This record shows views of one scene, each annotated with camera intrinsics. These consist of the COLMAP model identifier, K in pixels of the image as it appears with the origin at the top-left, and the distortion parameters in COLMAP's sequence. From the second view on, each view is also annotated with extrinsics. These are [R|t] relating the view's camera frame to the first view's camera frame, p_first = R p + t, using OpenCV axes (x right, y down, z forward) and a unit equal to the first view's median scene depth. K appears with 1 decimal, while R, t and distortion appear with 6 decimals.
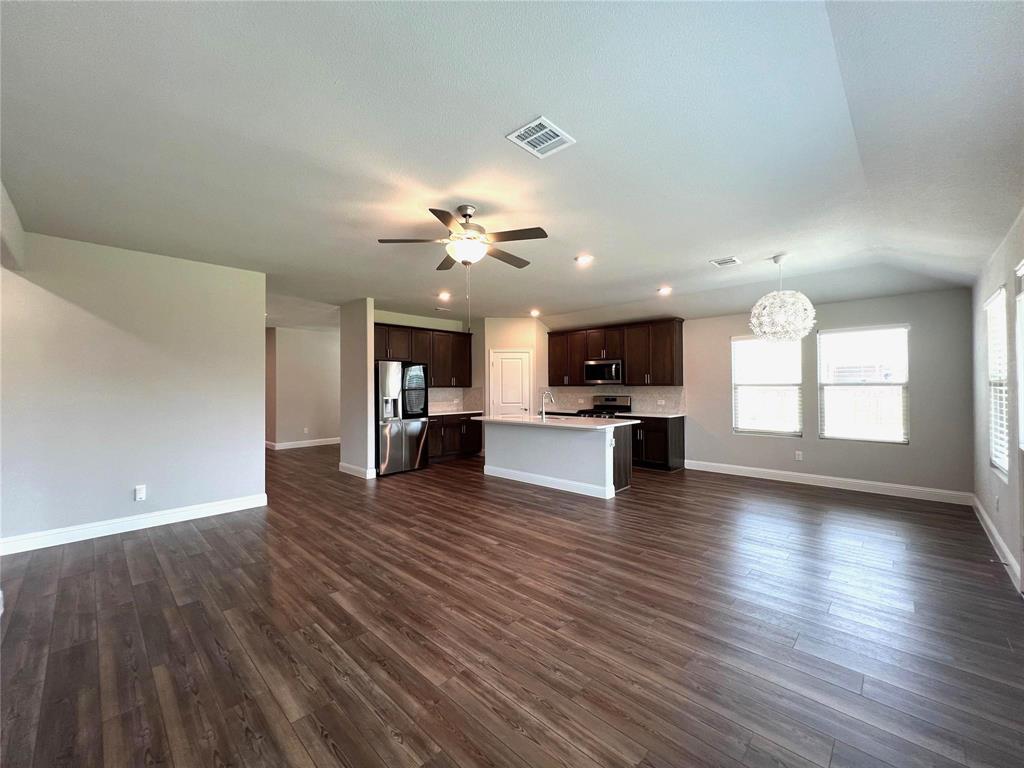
lens RADIAL K [[412.0, 0, 509.1], [0, 412.0, 381.1], [0, 0, 1]] dist [-0.001588, 0.000317]
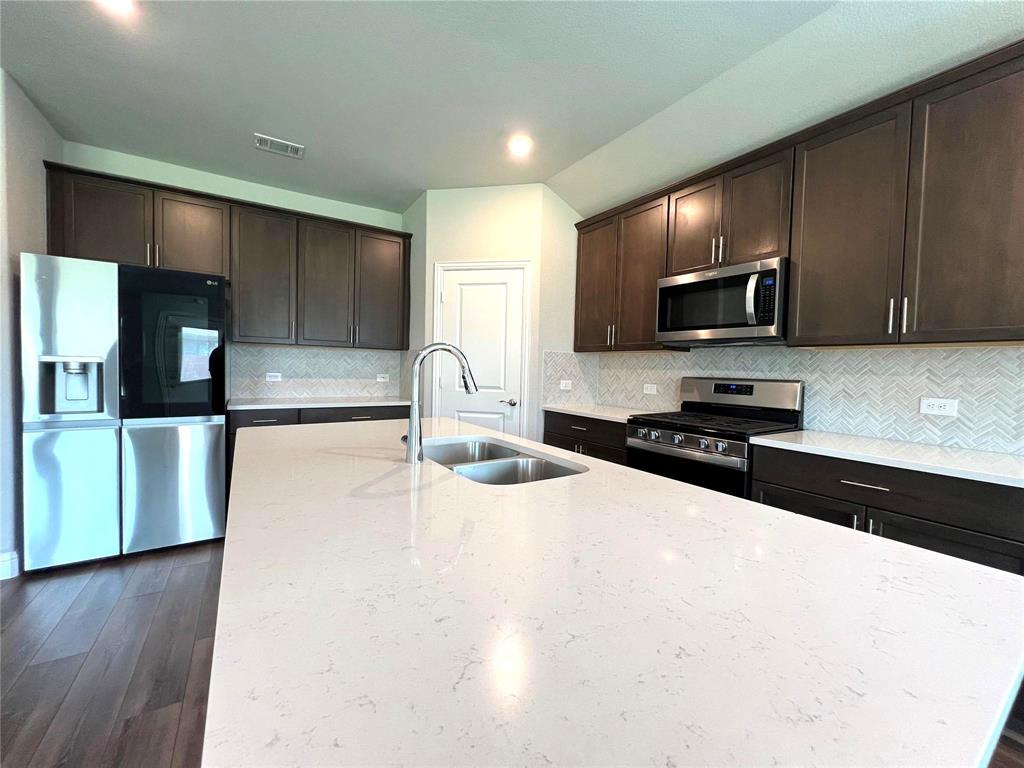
lens RADIAL K [[412.0, 0, 509.1], [0, 412.0, 381.1], [0, 0, 1]] dist [-0.001588, 0.000317]
pose [[0.971915, 0.038105, -0.232226, 0.168005], [-0.027591, 0.998449, 0.048355, 0.031336], [0.233709, -0.040589, 0.971459, 0.725091]]
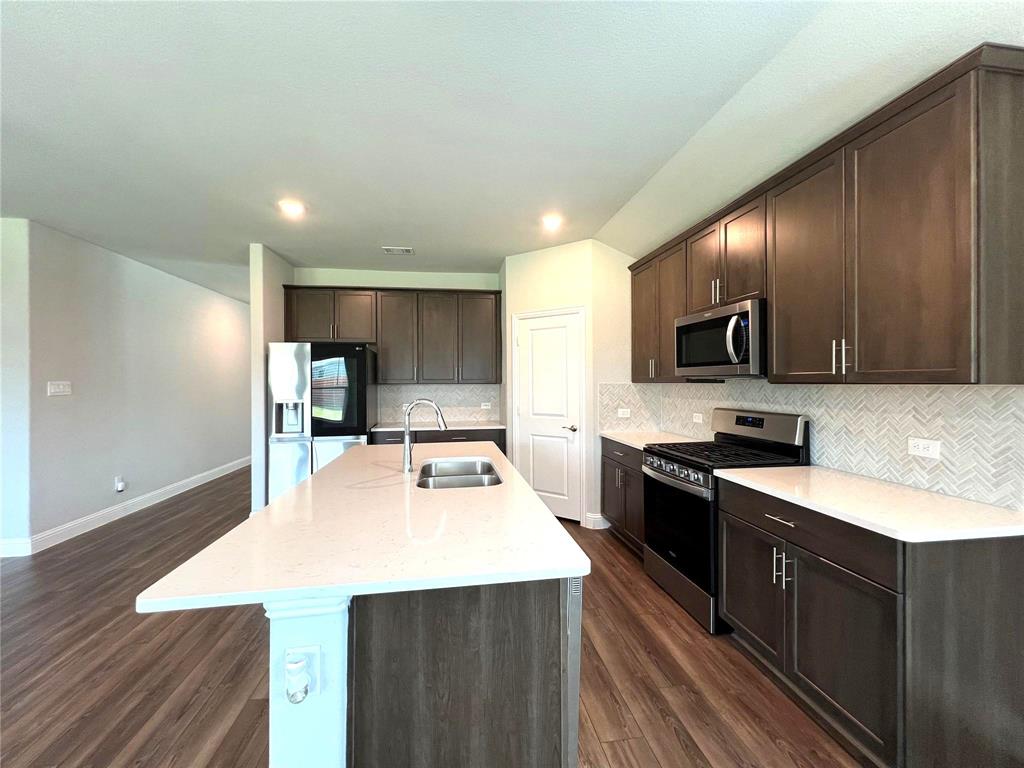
lens RADIAL K [[412.0, 0, 509.1], [0, 412.0, 381.1], [0, 0, 1]] dist [-0.001588, 0.000317]
pose [[0.794195, 0.001427, -0.607661, 0.344862], [0.008848, 0.999864, 0.013912, 0.004750], [0.607599, -0.016425, 0.794074, 0.697525]]
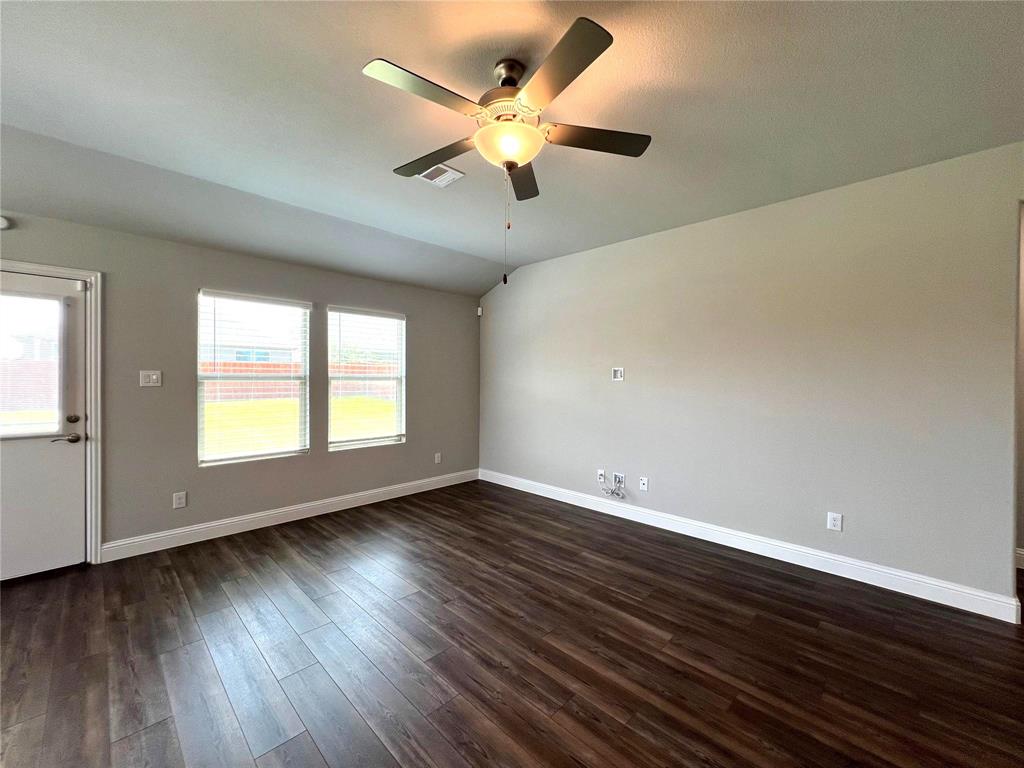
lens RADIAL K [[412.0, 0, 509.1], [0, 412.0, 381.1], [0, 0, 1]] dist [-0.001588, 0.000317]
pose [[-0.999934, 0.000967, 0.011431, -0.051766], [0.000916, 0.999990, -0.004467, 0.010082], [-0.011435, -0.004456, -0.999925, 0.754109]]
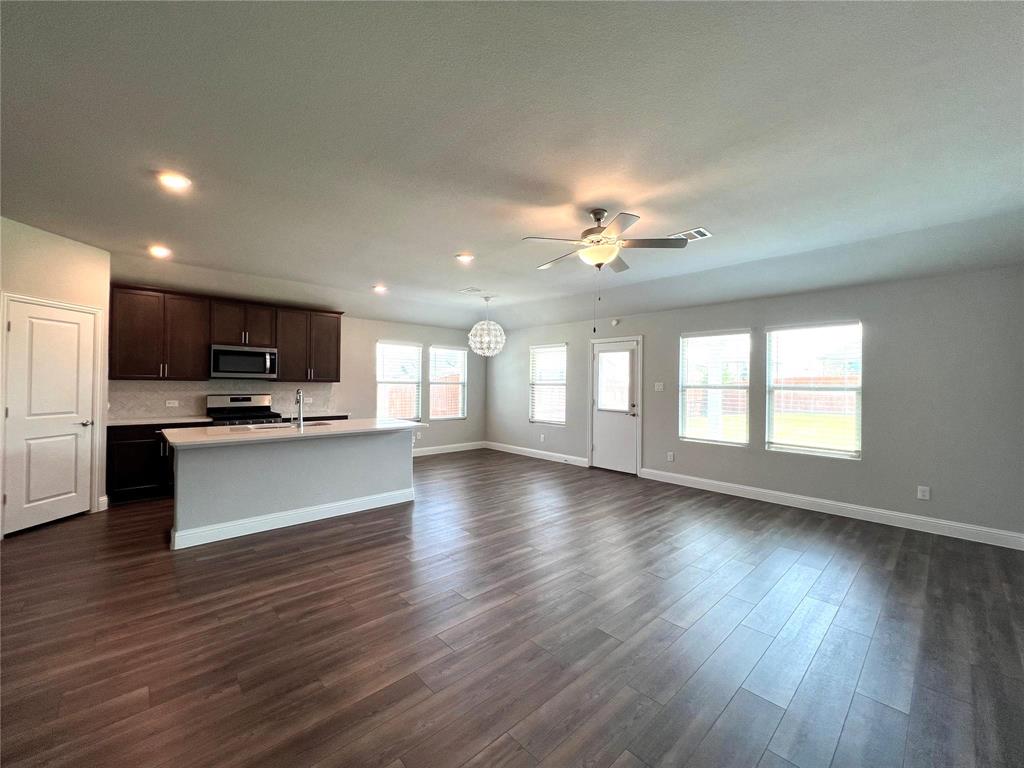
lens RADIAL K [[412.0, 0, 509.1], [0, 412.0, 381.1], [0, 0, 1]] dist [-0.001588, 0.000317]
pose [[0.054006, 0.013076, 0.998455, -0.547869], [-0.024535, 0.999630, -0.011765, 0.010311], [-0.998239, -0.023862, 0.054307, 0.553392]]
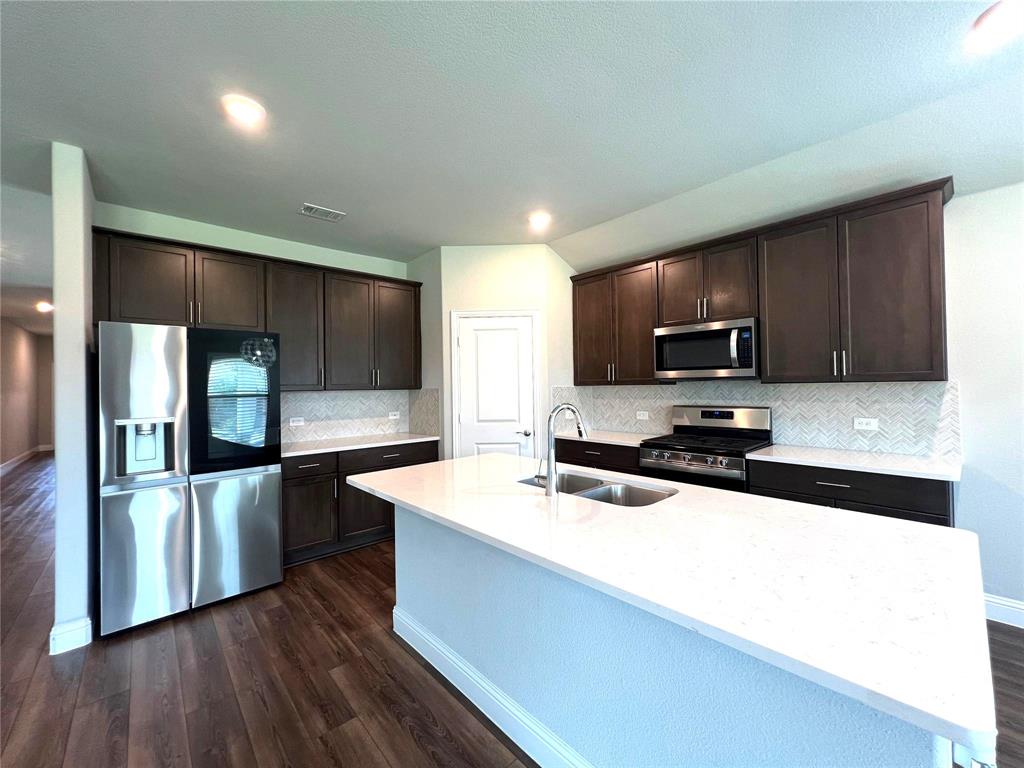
lens RADIAL K [[412.0, 0, 509.1], [0, 412.0, 381.1], [0, 0, 1]] dist [-0.001588, 0.000317]
pose [[0.997411, -0.010675, -0.071116, 0.068070], [0.010858, 0.999939, 0.002193, 0.007063], [0.071088, -0.002960, 0.997466, 0.639494]]
